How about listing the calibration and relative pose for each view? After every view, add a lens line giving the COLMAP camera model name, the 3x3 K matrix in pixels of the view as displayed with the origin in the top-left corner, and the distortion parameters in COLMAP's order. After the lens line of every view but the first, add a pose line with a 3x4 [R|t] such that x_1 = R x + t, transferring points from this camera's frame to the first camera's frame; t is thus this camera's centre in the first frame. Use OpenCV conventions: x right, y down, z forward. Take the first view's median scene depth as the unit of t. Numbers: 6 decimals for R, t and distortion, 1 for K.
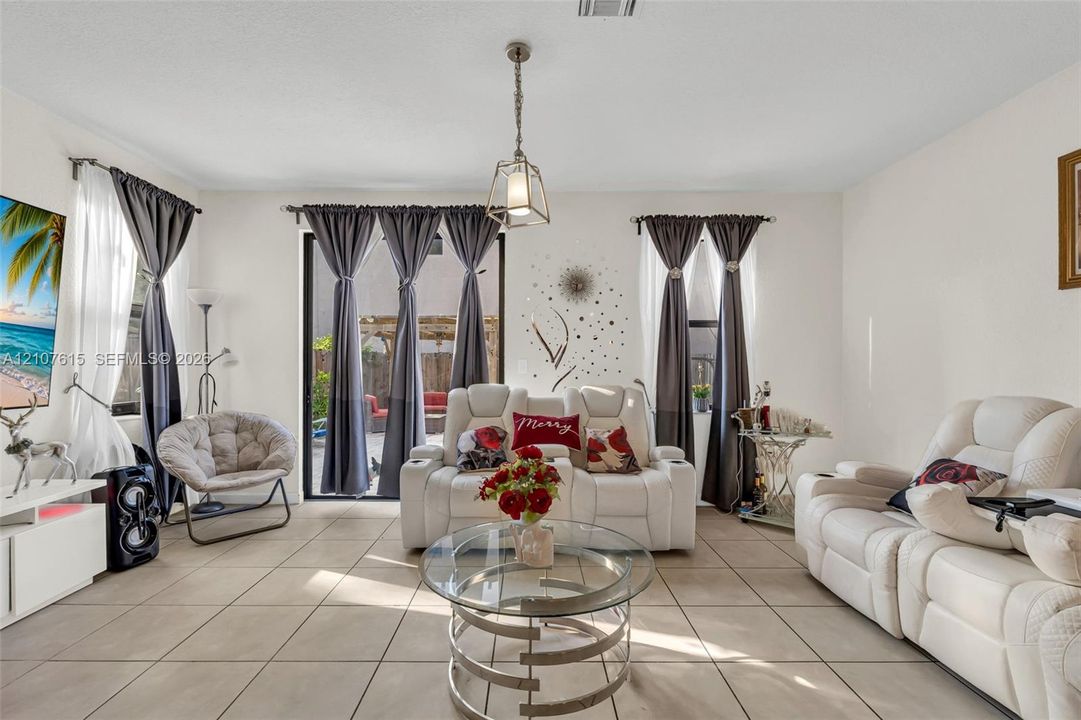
lens RADIAL K [[464.4, 0, 541.8], [0, 464.4, 366.9], [0, 0, 1]] dist [-0.005172, 0.001087]
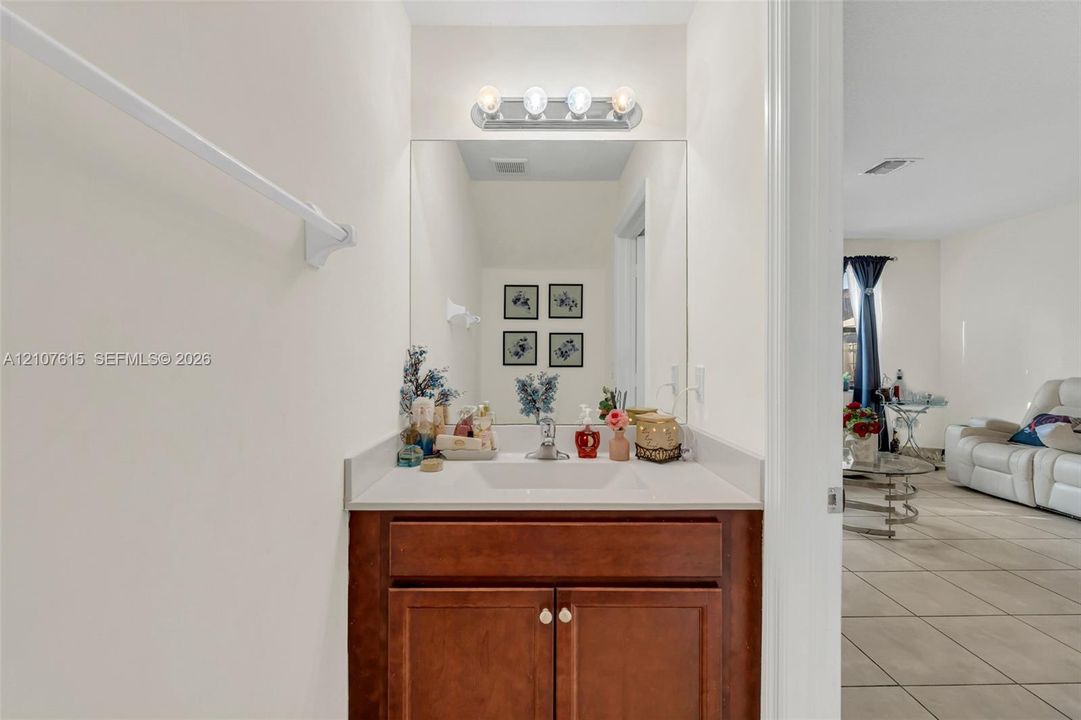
lens RADIAL K [[464.4, 0, 533.9], [0, 464.4, 349.8], [0, 0, 1]] dist [-0.005172, 0.001087]
pose [[0.999912, -0.002226, 0.013064, -0.664711], [0.002417, 0.999890, -0.014625, -0.012240], [-0.013030, 0.014655, 0.999808, -0.444279]]
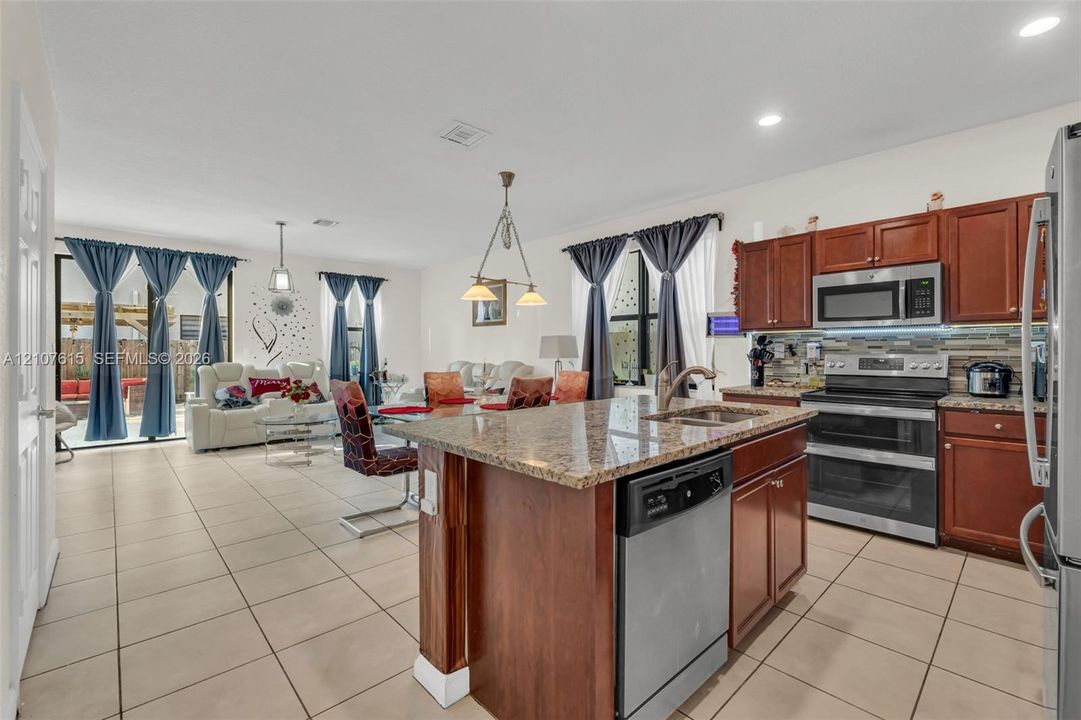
lens RADIAL K [[464.4, 0, 545.1], [0, 464.4, 352.2], [0, 0, 1]] dist [-0.005172, 0.001087]
pose [[0.736471, -0.005551, 0.676447, -0.396995], [0.004769, 0.999984, 0.003015, 0.000133], [-0.676453, 0.001006, 0.736485, -1.010203]]
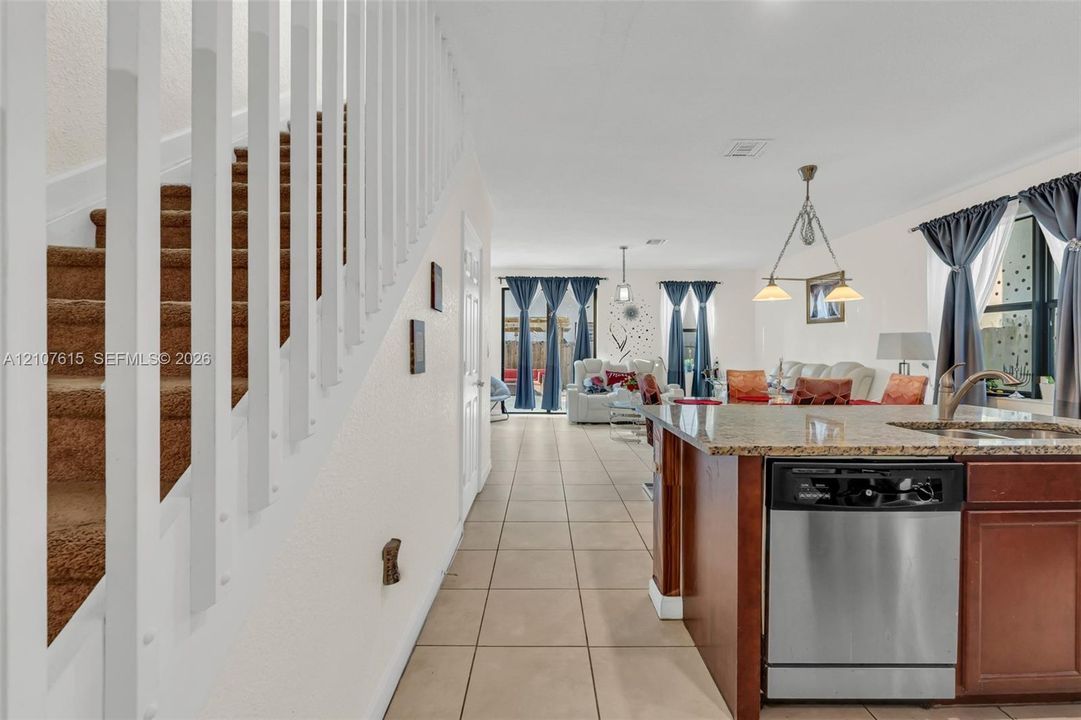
lens RADIAL K [[464.4, 0, 548.4], [0, 464.4, 354.3], [0, 0, 1]] dist [-0.005172, 0.001087]
pose [[1.000000, -0.000311, -0.000435, -0.317539], [0.000314, 0.999972, 0.007428, 0.000724], [0.000433, -0.007428, 0.999972, -1.192428]]
